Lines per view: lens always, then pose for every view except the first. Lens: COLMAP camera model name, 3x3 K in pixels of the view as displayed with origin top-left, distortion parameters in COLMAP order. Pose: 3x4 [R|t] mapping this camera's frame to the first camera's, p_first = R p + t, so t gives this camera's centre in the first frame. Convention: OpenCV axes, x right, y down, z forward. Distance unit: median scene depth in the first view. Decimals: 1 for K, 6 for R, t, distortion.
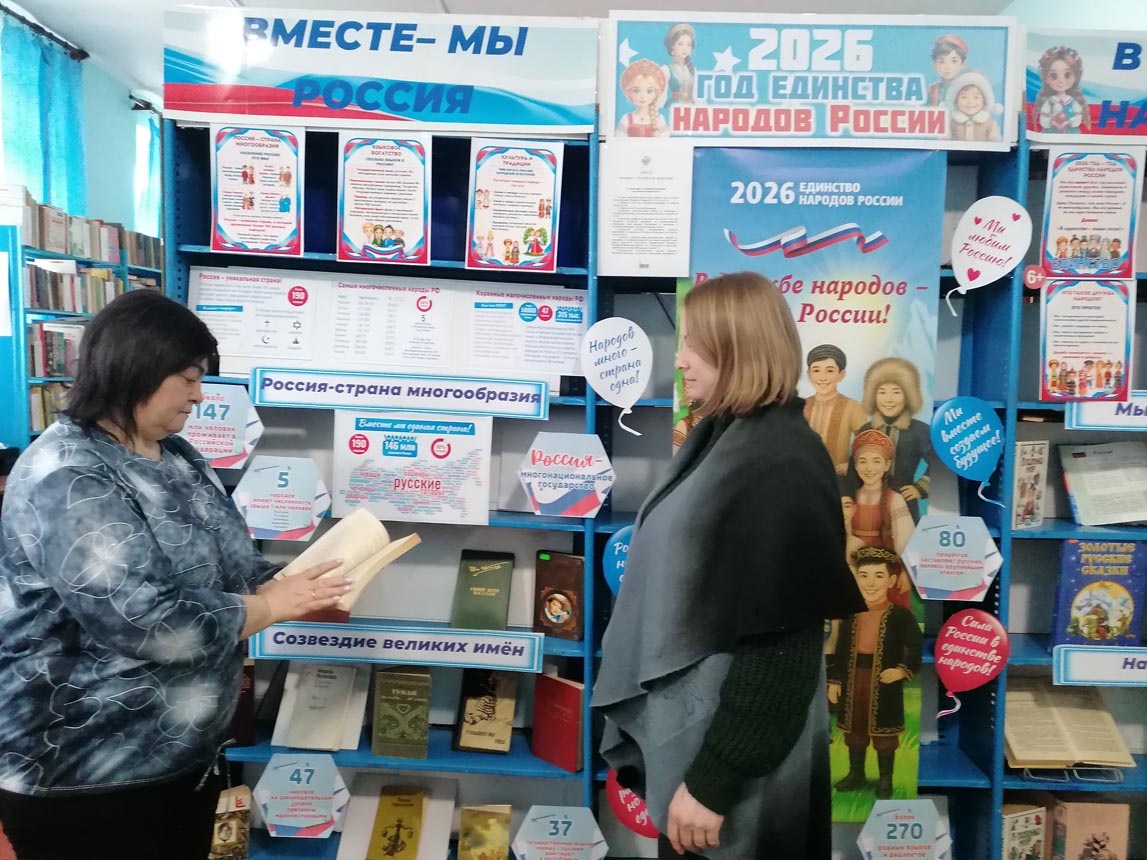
lens RADIAL K [[870.4, 0, 578.6], [0, 870.4, 431.5], [0, 0, 1]] dist [0.044737, -0.022582]
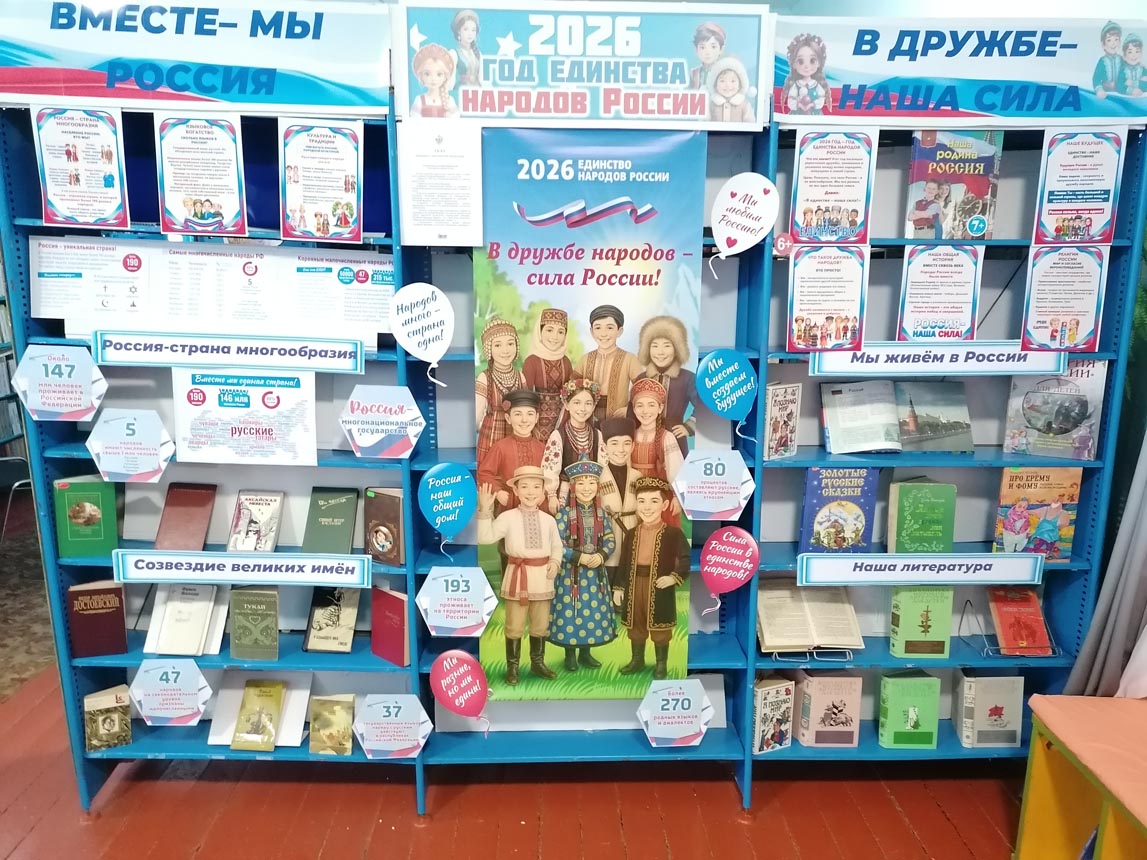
lens RADIAL K [[870.4, 0, 573.0], [0, 870.4, 436.3], [0, 0, 1]] dist [0.044737, -0.022582]
pose [[0.999192, -0.017385, 0.036249, 0.196384], [0.012303, 0.990636, 0.135976, -0.085168], [-0.038274, -0.135420, 0.990049, -0.151754]]
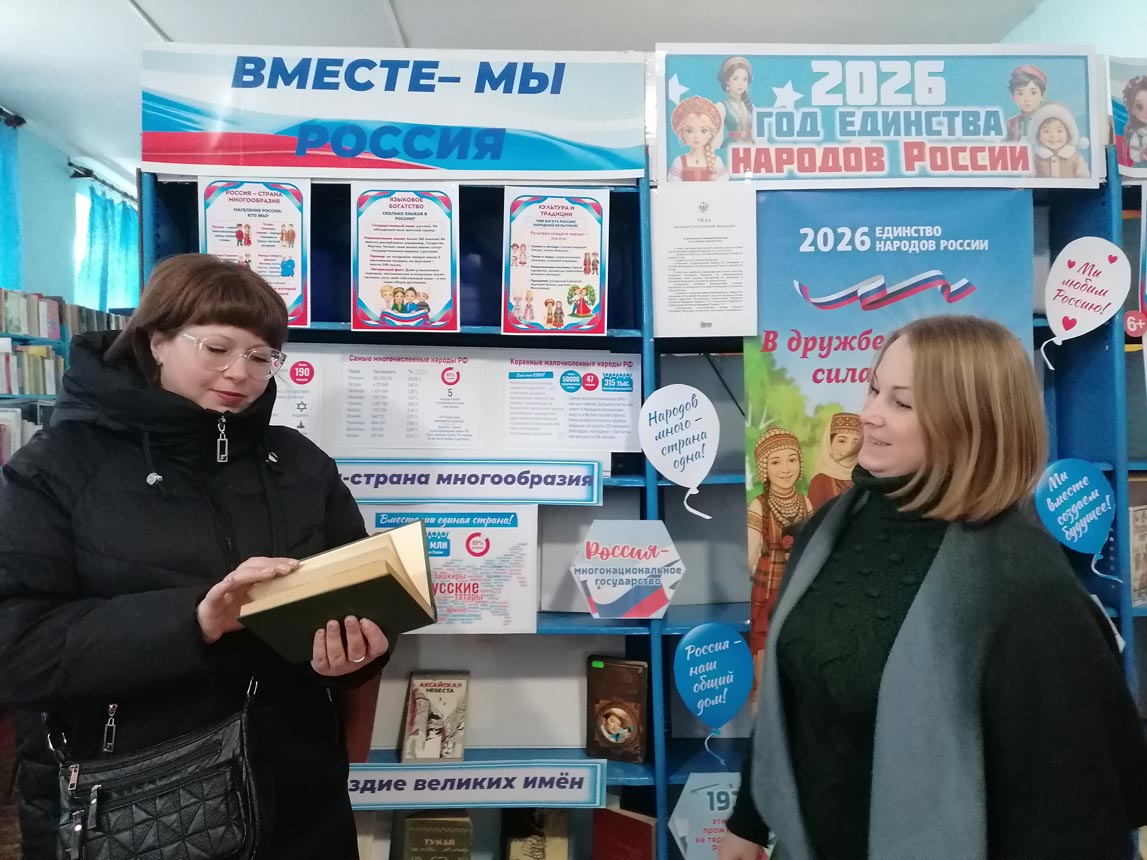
lens RADIAL K [[870.4, 0, 579.8], [0, 870.4, 428.1], [0, 0, 1]] dist [0.044737, -0.022582]
pose [[0.997153, -0.038568, 0.064801, -0.111462], [0.042980, 0.996751, -0.068126, -0.031940], [-0.061963, 0.070717, 0.995570, 0.141794]]
